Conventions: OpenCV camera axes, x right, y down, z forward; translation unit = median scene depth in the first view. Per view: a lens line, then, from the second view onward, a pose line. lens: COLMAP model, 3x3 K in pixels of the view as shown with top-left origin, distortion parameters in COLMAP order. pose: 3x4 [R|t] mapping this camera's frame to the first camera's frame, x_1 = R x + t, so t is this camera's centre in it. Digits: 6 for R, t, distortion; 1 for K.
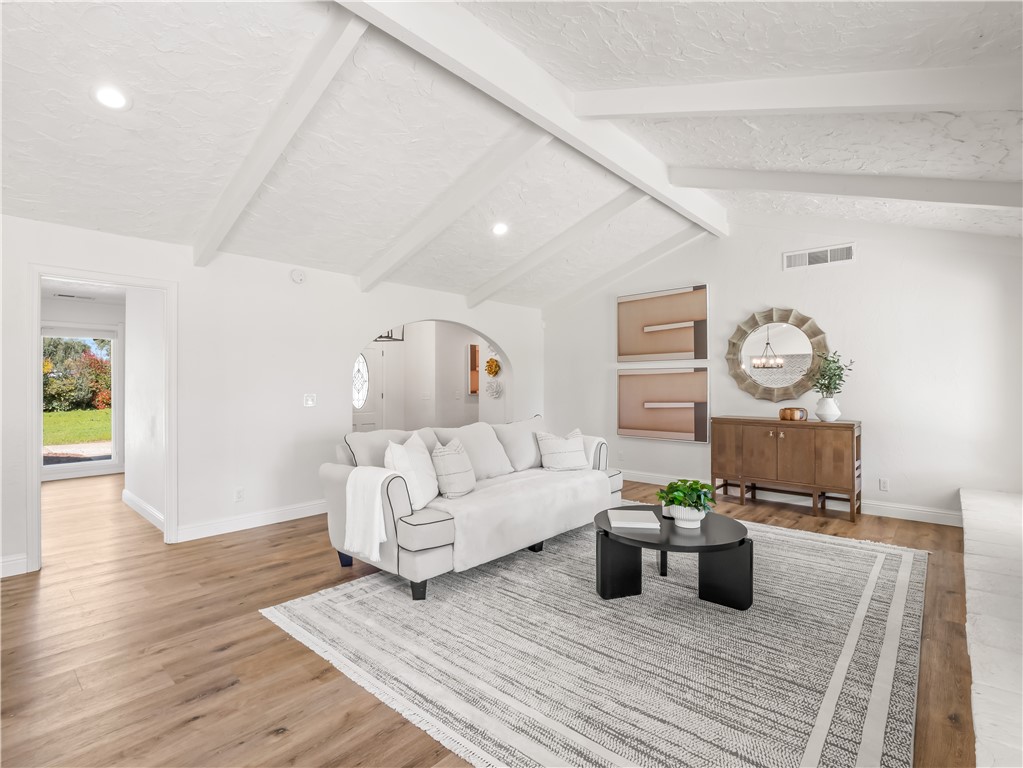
lens RADIAL K [[498.3, 0, 505.8], [0, 498.3, 381.4], [0, 0, 1]] dist [-0.011626, -0.002094]
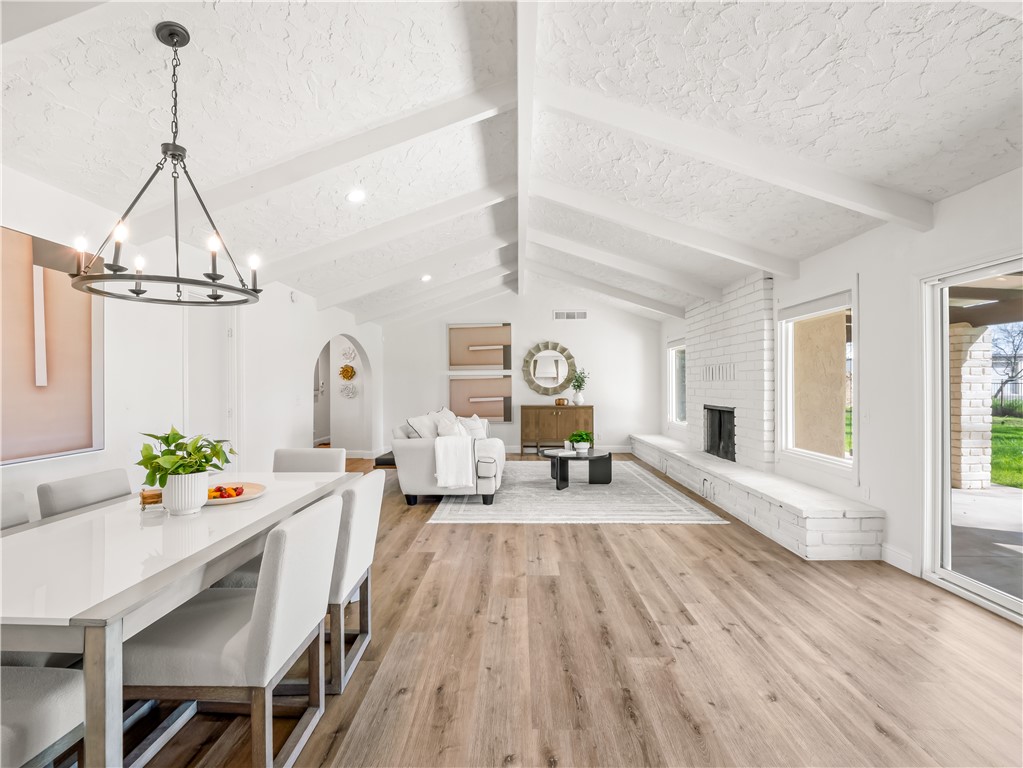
lens RADIAL K [[498.3, 0, 505.6], [0, 498.3, 385.3], [0, 0, 1]] dist [-0.011626, -0.002094]
pose [[0.760864, -0.004877, 0.648894, -0.721176], [0.001073, 0.999980, 0.006257, -0.005488], [-0.648911, -0.004064, 0.760853, -0.232169]]
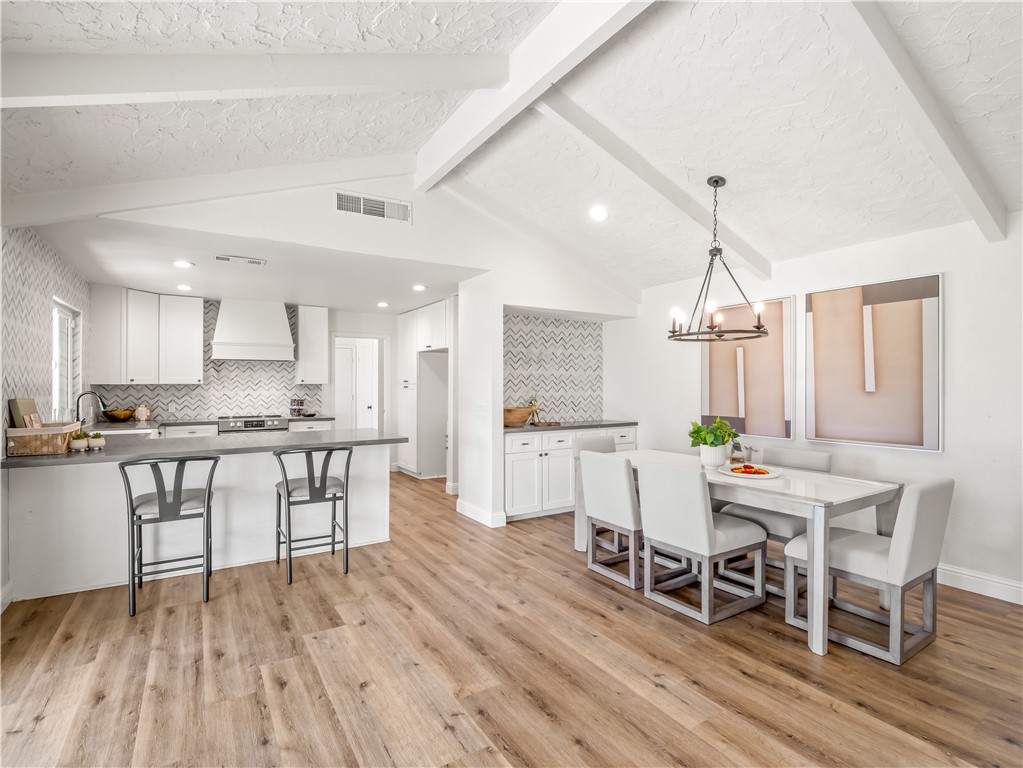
lens RADIAL K [[498.3, 0, 508.3], [0, 498.3, 382.6], [0, 0, 1]] dist [-0.011626, -0.002094]
pose [[-0.273125, -0.005215, -0.961965, 0.051632], [0.002559, 0.999978, -0.006147, -0.011960], [0.961975, -0.004141, -0.273105, 0.154930]]
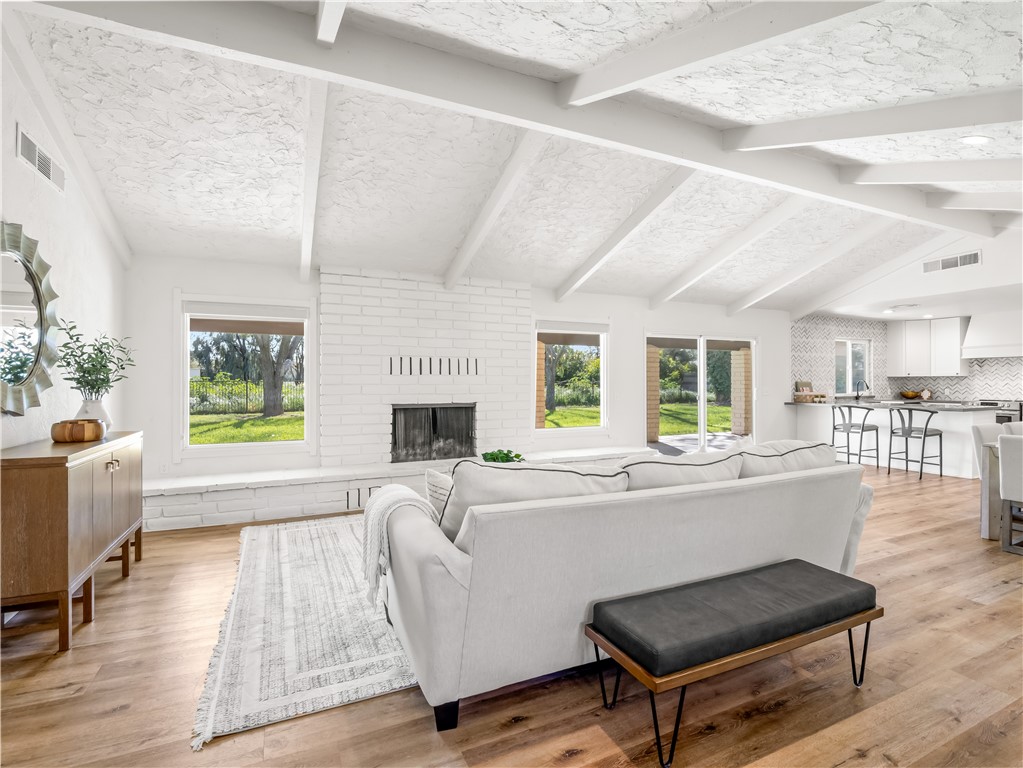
lens RADIAL K [[498.3, 0, 510.4], [0, 498.3, 380.4], [0, 0, 1]] dist [-0.011626, -0.002094]
pose [[-0.921471, -0.000241, 0.388447, -0.106181], [-0.002170, 0.999987, -0.004526, 0.008101], [-0.388441, -0.005013, -0.921460, 1.276083]]
